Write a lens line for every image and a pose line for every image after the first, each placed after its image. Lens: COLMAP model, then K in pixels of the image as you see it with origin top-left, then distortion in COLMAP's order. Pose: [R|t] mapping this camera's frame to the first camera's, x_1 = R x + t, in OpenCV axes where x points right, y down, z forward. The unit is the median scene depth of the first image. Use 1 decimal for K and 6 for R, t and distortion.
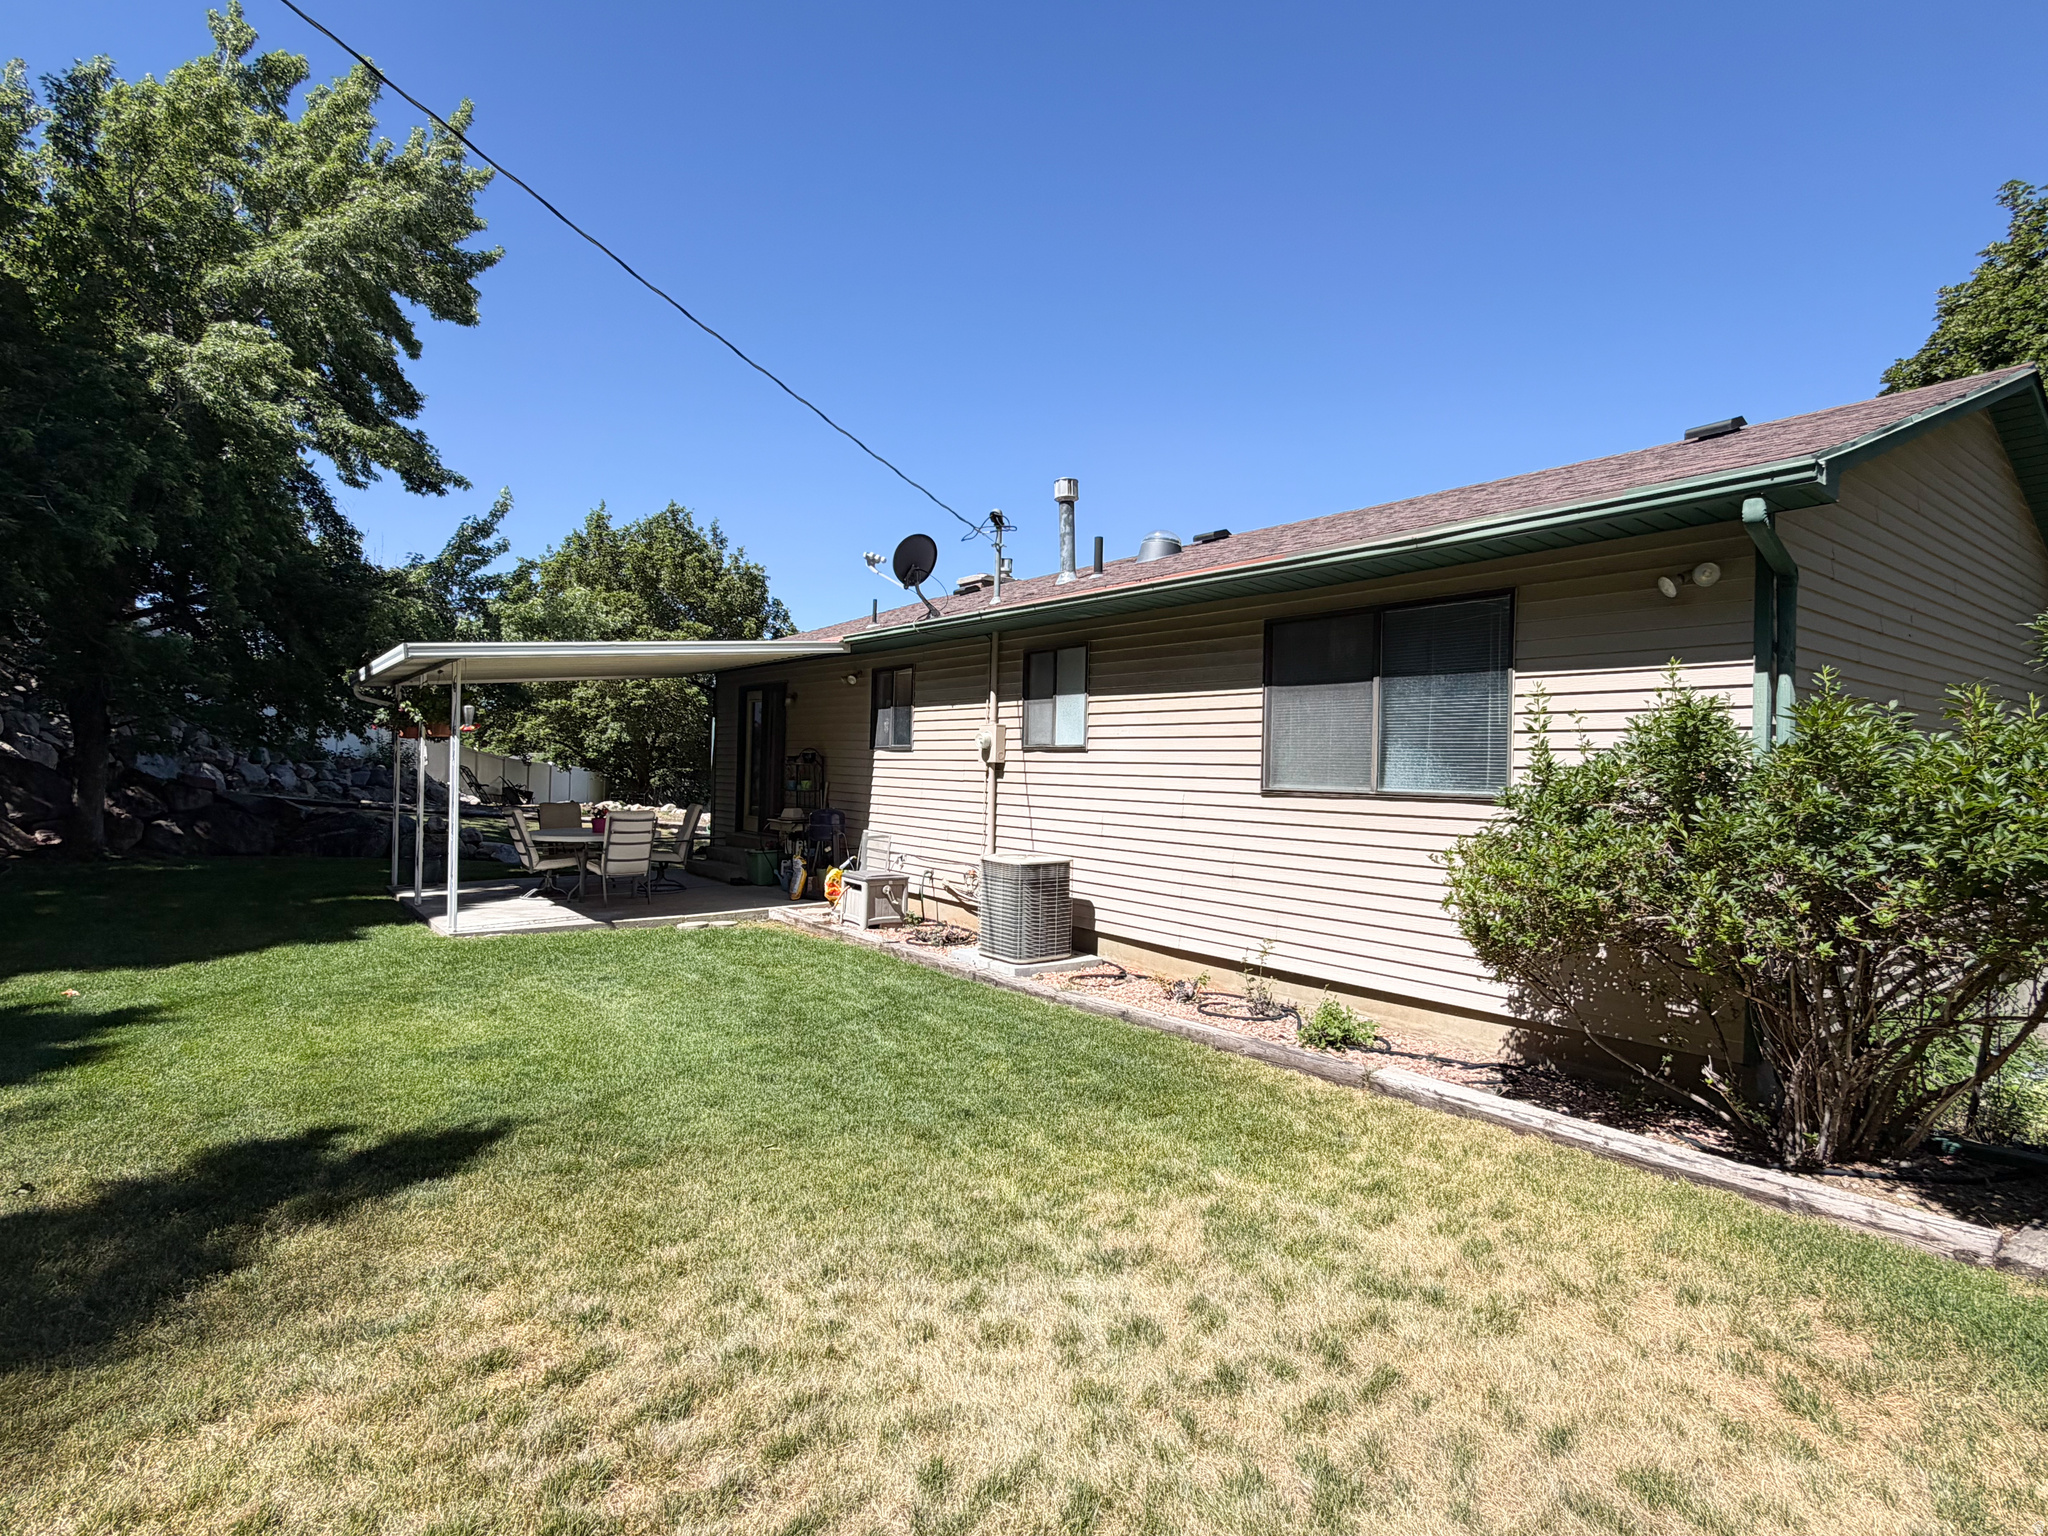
lens RADIAL K [[1057.9, 0, 1024.3], [0, 1057.9, 766.0], [0, 0, 1]] dist [0.003299, 0.000232]
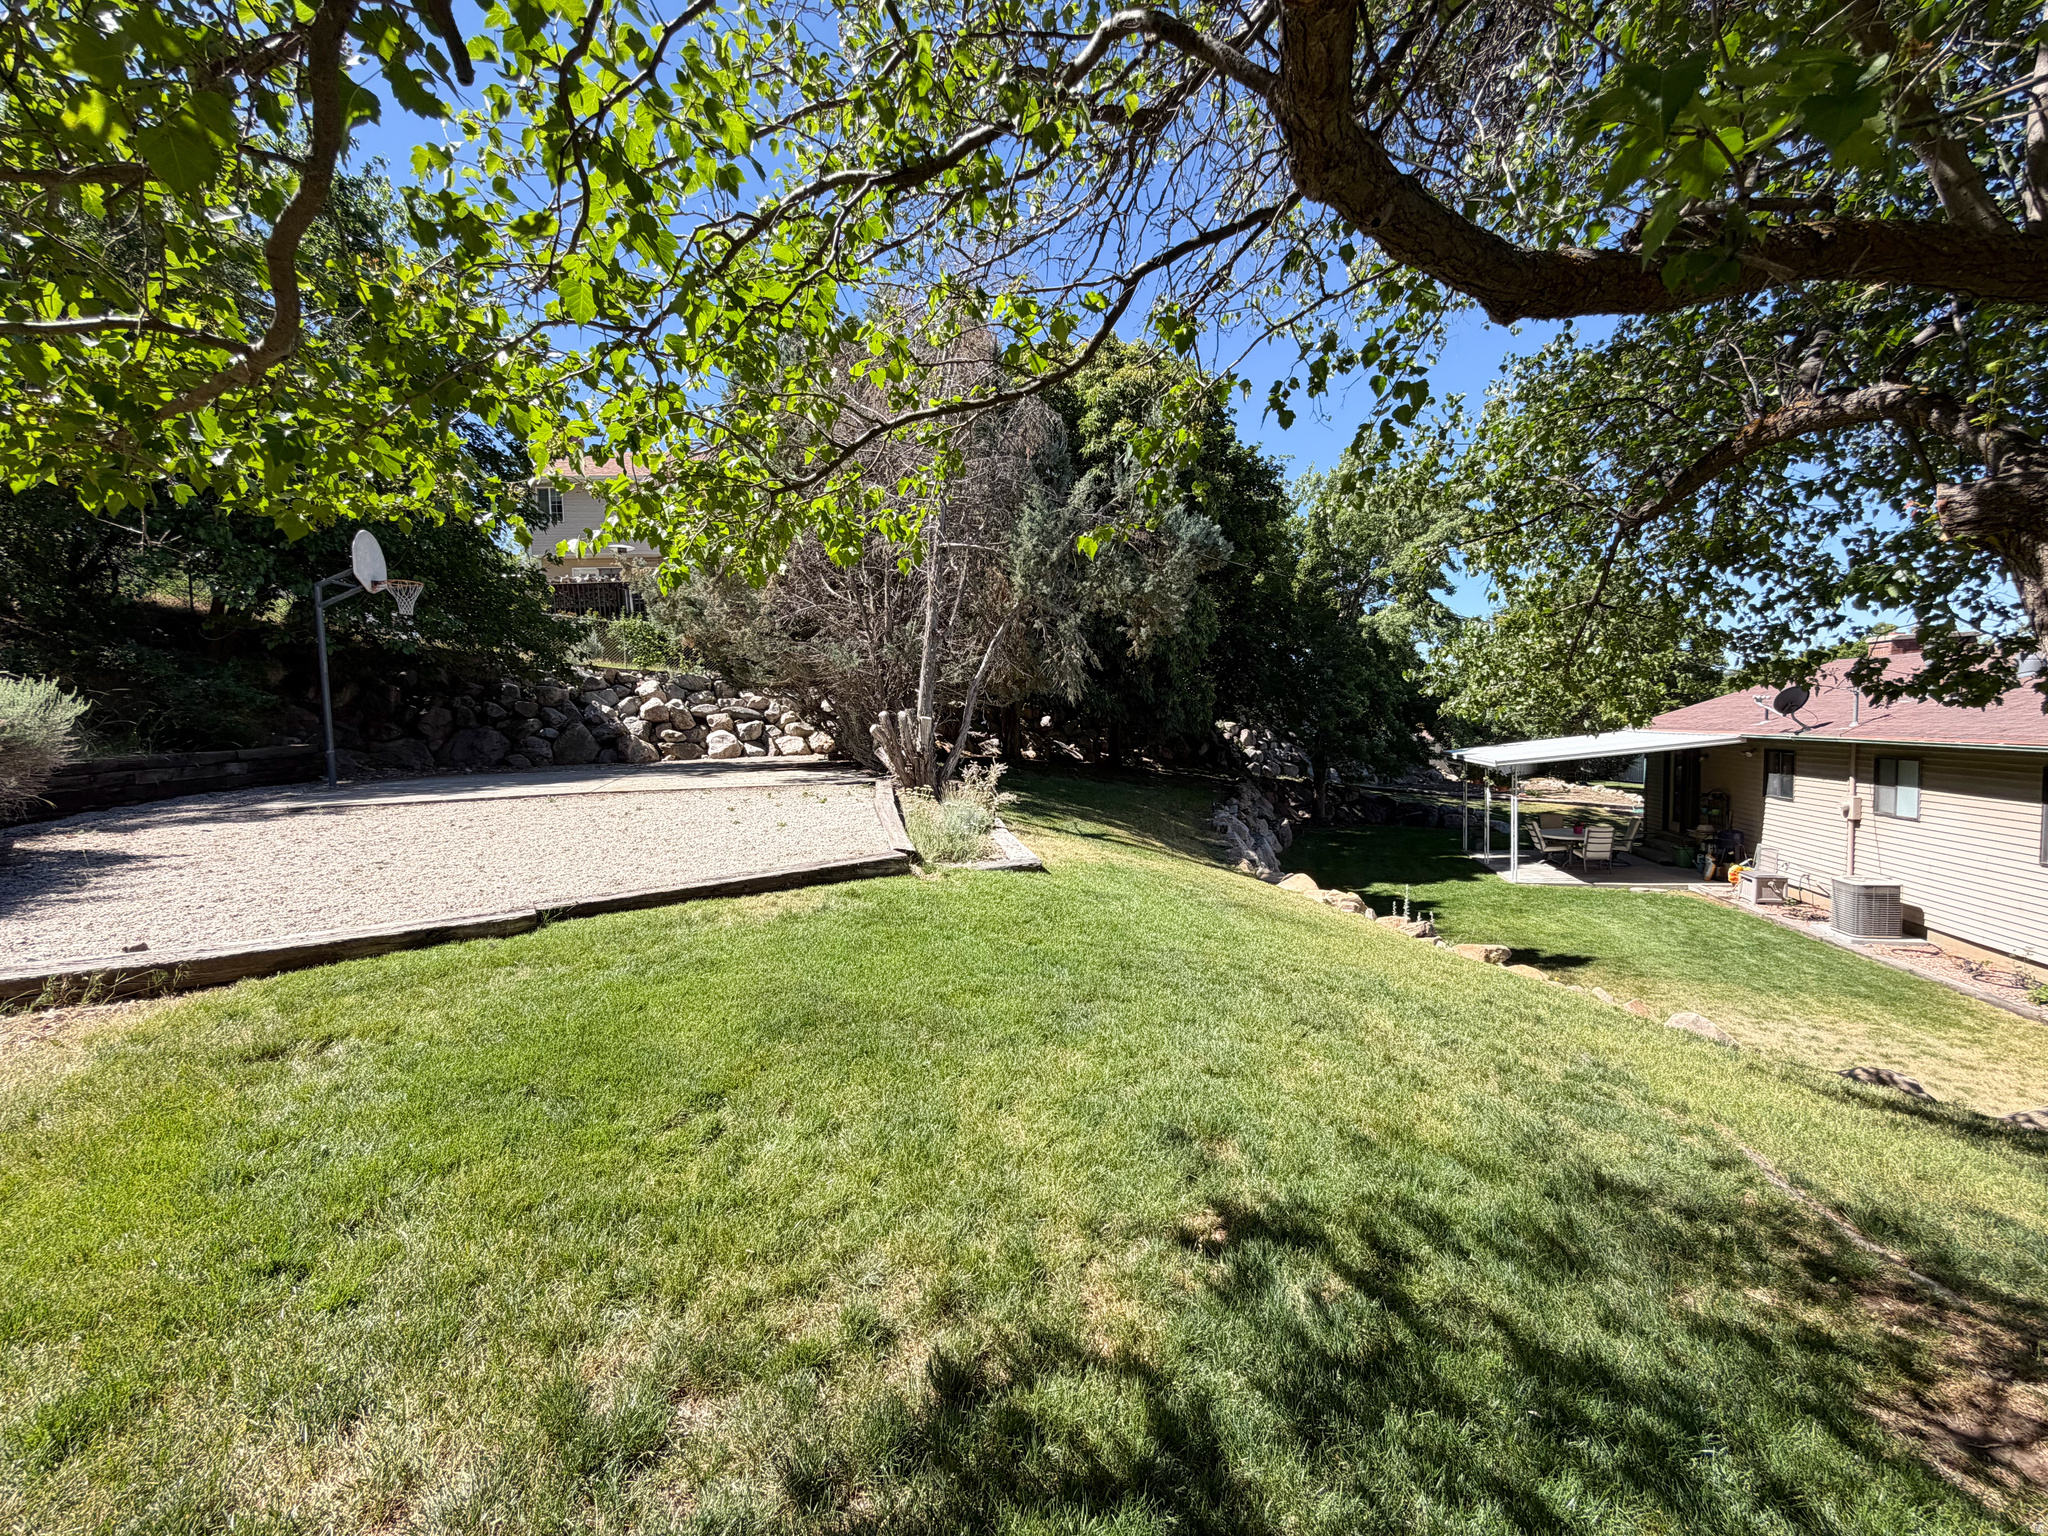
lens RADIAL K [[823.8, 0, 1023.2], [0, 823.8, 768.0], [0, 0, 1]] dist [0.000783, 0.000184]
pose [[0.610738, 0.006762, -0.791804, 0.216918], [0.040813, 0.998366, 0.040007, -0.201078], [0.790780, -0.056749, 0.609464, -0.907230]]
